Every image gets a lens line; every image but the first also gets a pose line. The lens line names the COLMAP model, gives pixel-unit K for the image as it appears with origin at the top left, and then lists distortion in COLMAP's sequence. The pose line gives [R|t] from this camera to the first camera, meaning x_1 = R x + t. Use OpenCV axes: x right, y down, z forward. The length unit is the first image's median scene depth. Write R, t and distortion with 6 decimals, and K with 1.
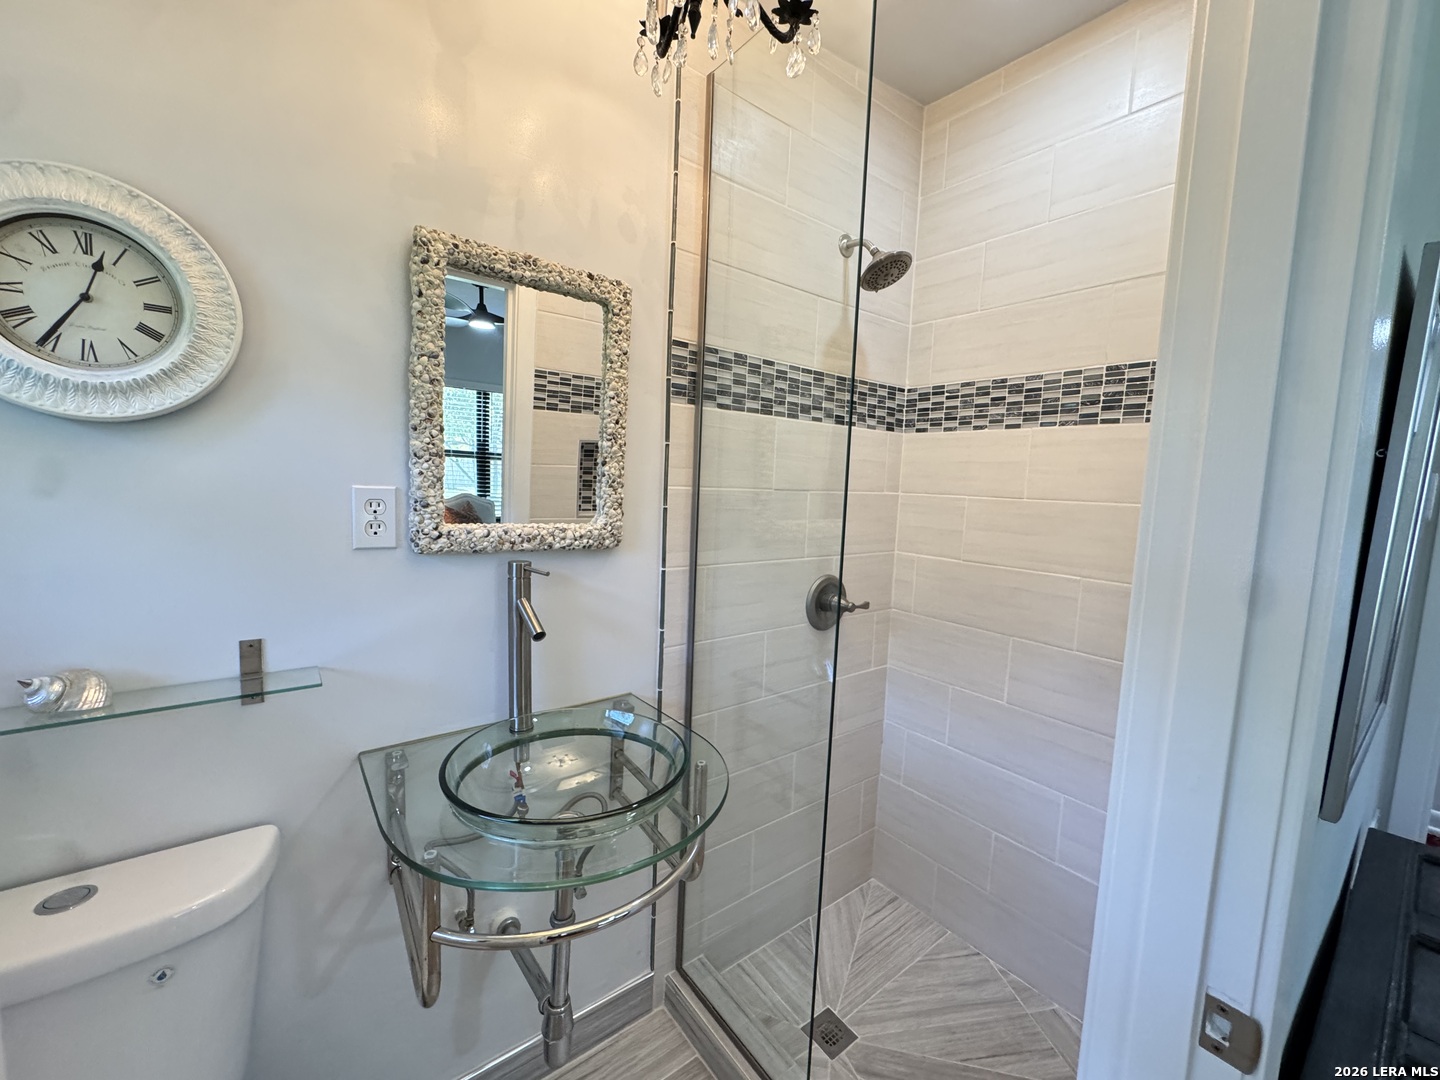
lens RADIAL K [[580.0, 0, 720.0], [0, 580.0, 540.0], [0, 0, 1]] dist [-0.002712, 0.000601]
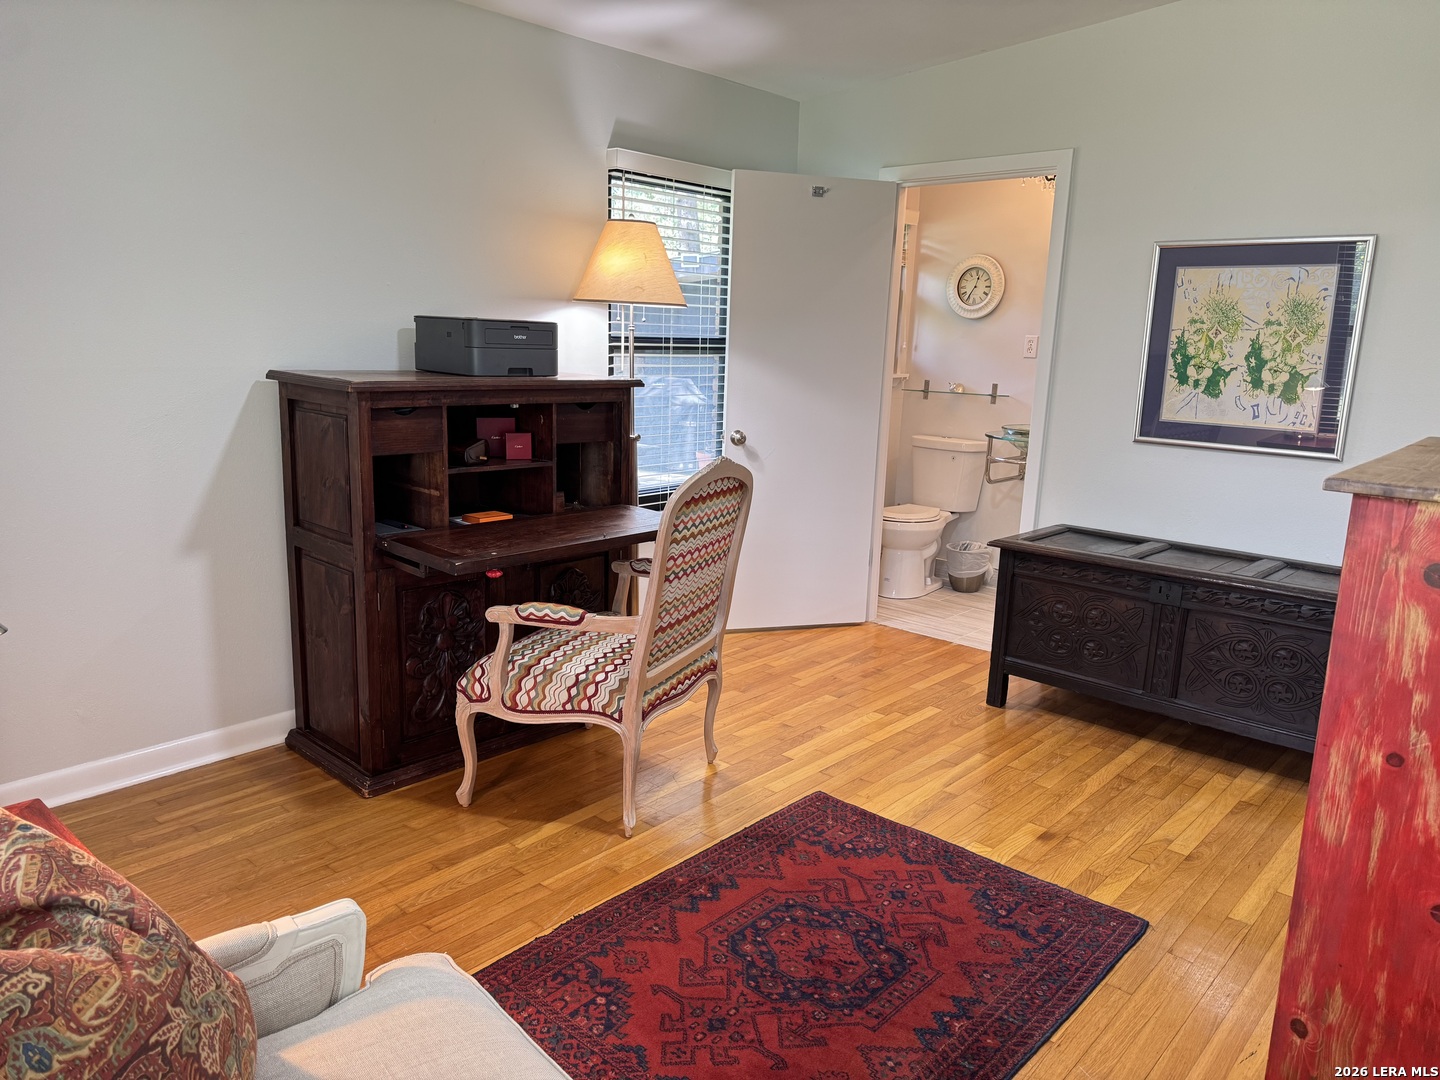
lens RADIAL K [[1011.4, 0, 692.9], [0, 1011.4, 542.9], [0, 0, 1]] dist [0.096299, -0.000382]
pose [[0.157528, 0.162468, -0.974058, 3.294474], [-0.124490, 0.981771, 0.143622, 0.306623], [0.979636, 0.098636, 0.174883, -1.122257]]
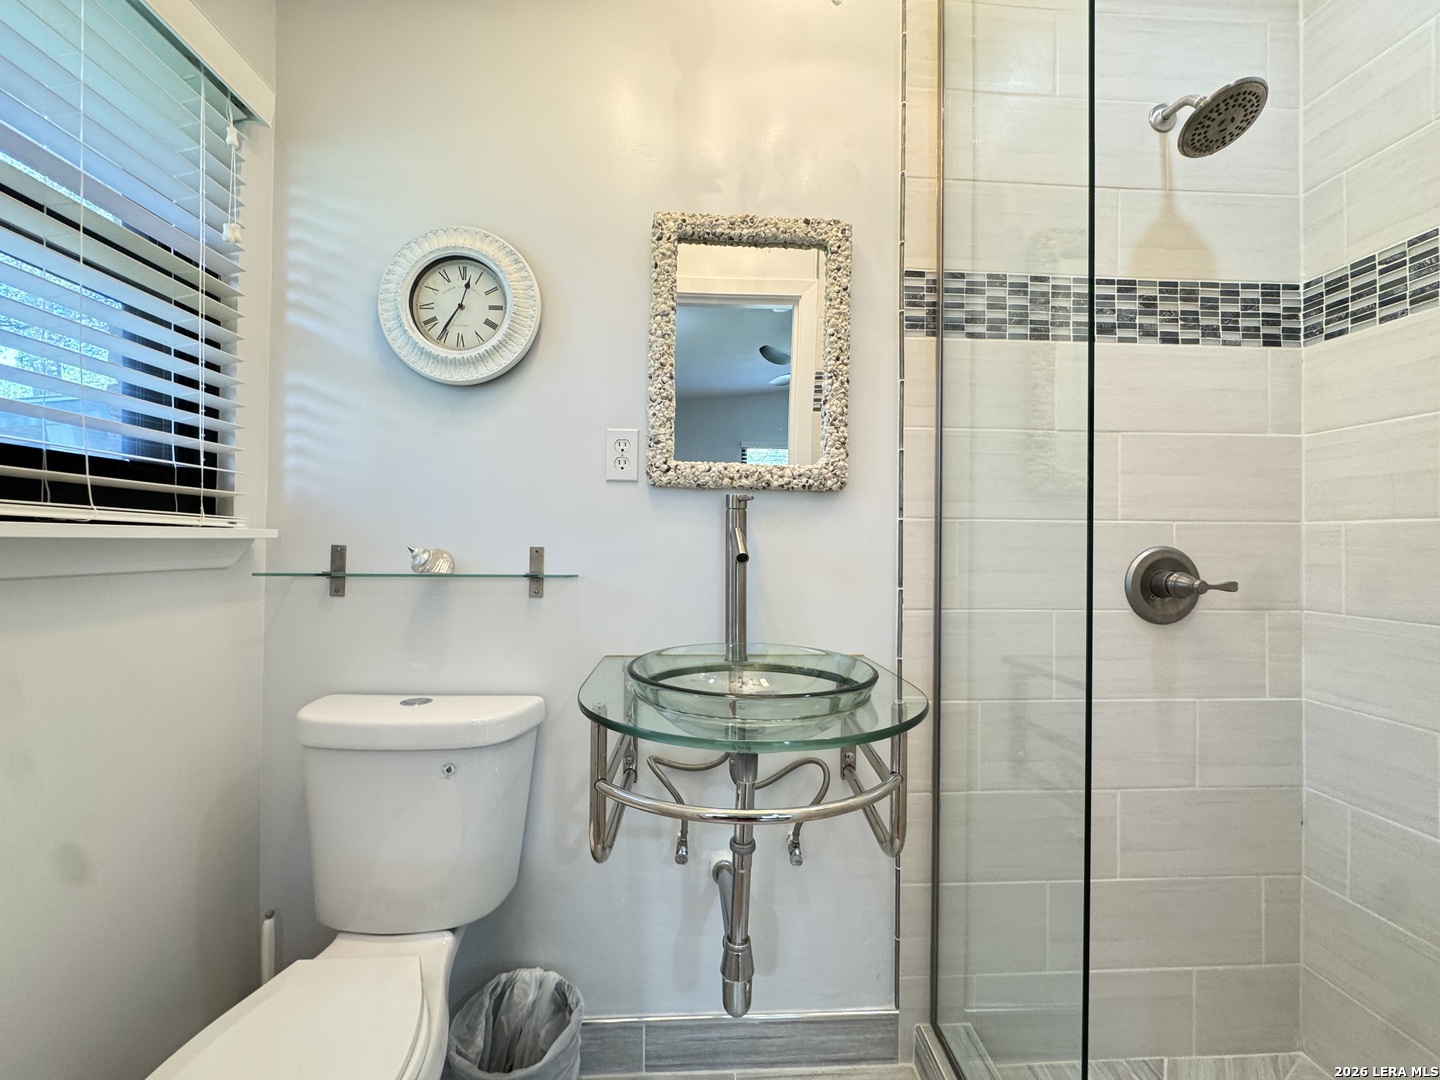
lens RADIAL K [[580.0, 0, 720.0], [0, 580.0, 540.0], [0, 0, 1]] dist [-0.002712, 0.000601]
pose [[0.821381, -0.035415, -0.569280, 0.190471], [-0.035892, 0.992883, -0.113553, 0.202457], [0.569250, 0.113703, 0.814264, 0.118236]]
